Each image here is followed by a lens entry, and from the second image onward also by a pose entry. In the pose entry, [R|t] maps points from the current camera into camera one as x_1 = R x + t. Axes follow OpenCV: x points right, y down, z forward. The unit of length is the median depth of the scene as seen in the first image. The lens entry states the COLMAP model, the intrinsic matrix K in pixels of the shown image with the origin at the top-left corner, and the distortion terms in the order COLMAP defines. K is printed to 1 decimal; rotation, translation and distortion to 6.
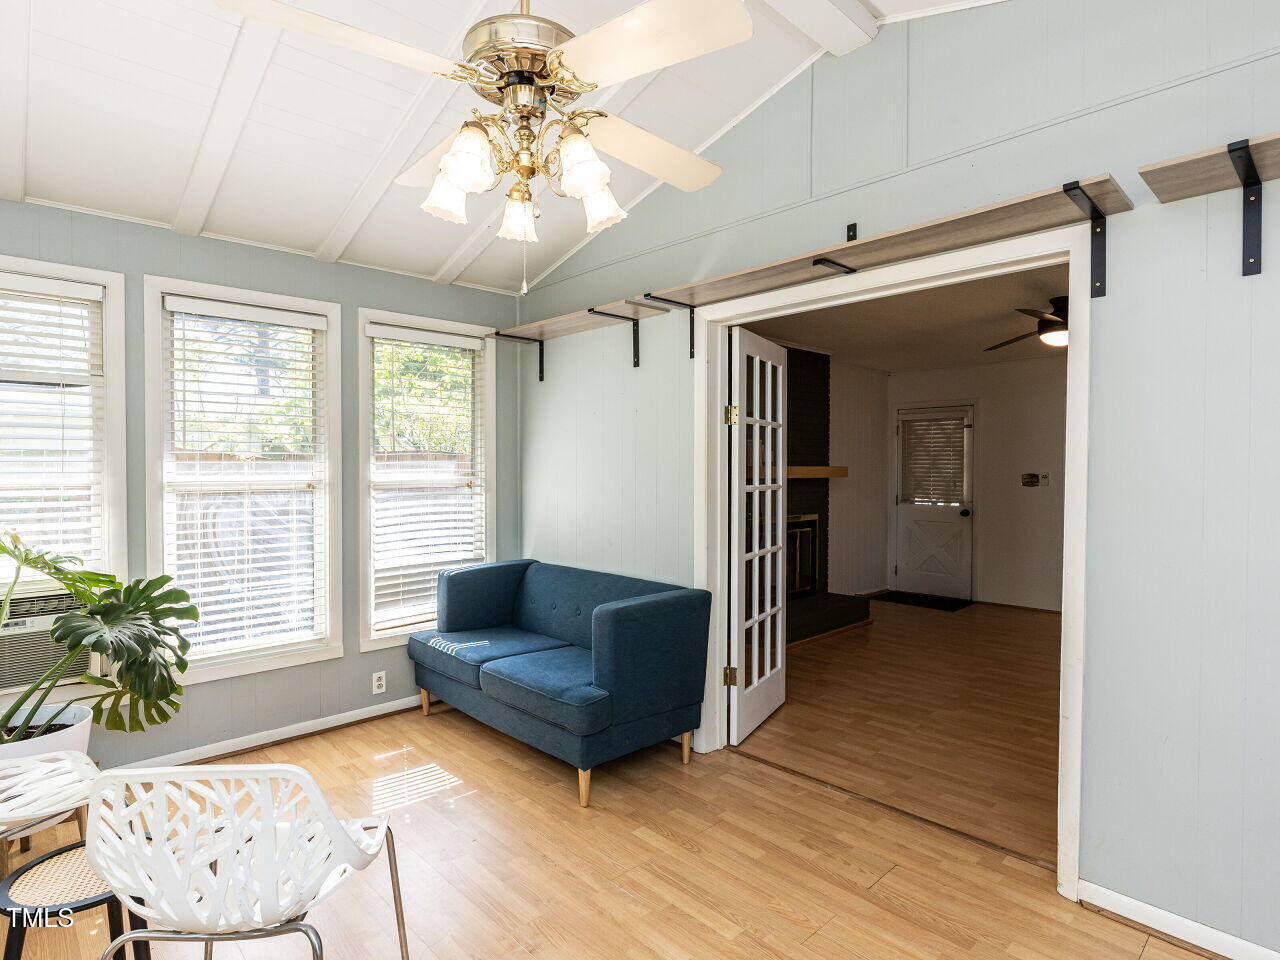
lens RADIAL K [[708.3, 0, 640.0], [0, 708.3, 480.0], [0, 0, 1]] dist [-0.005264, -0.000564]
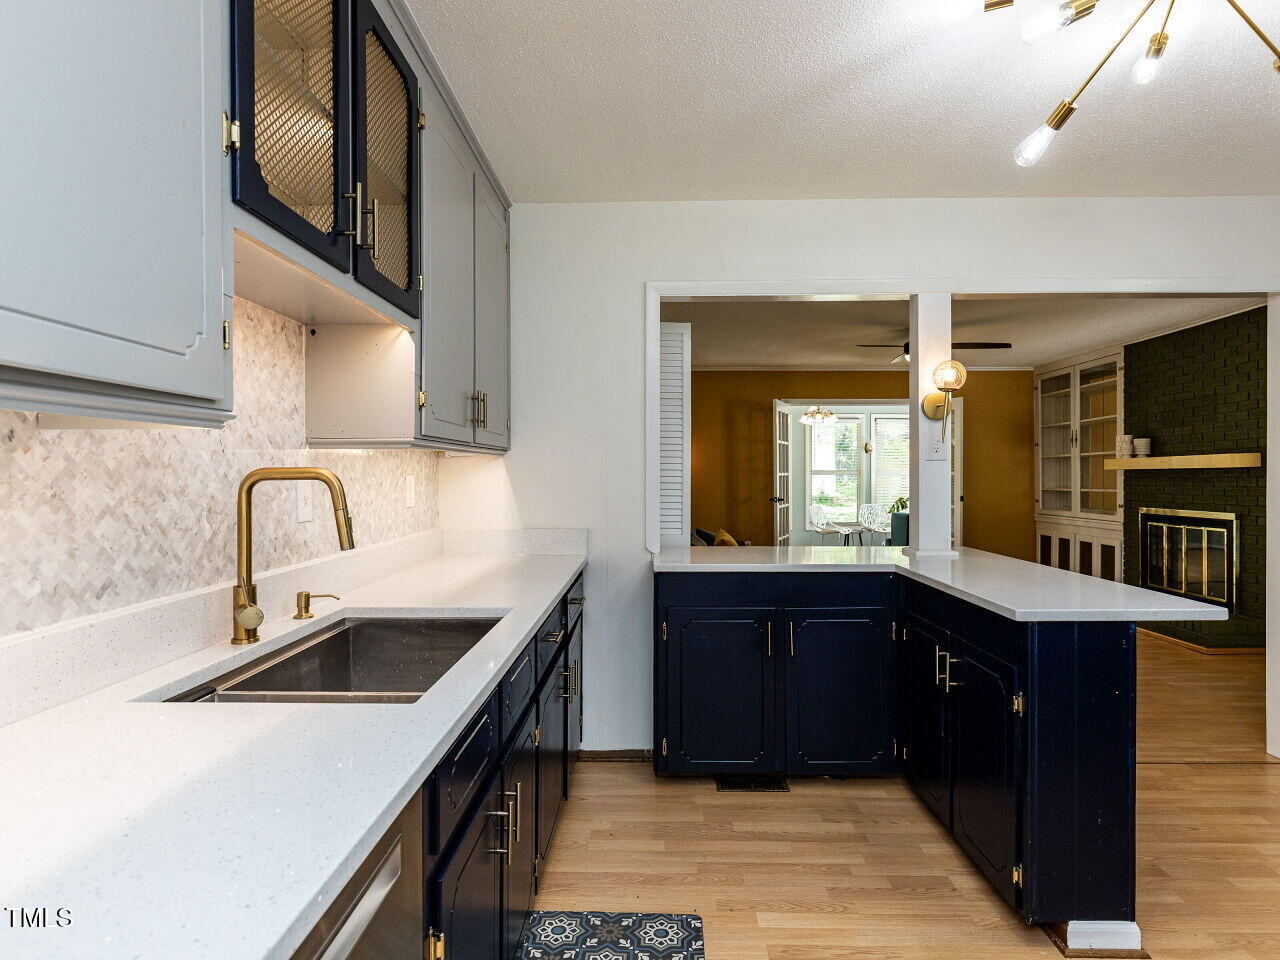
lens RADIAL K [[708.3, 0, 640.0], [0, 708.3, 480.0], [0, 0, 1]] dist [-0.005264, -0.000564]
pose [[-0.711825, 0.004248, -0.702344, 1.761919], [-0.013316, 0.999720, 0.019542, 0.004626], [0.702231, 0.023263, -0.711569, 1.481050]]
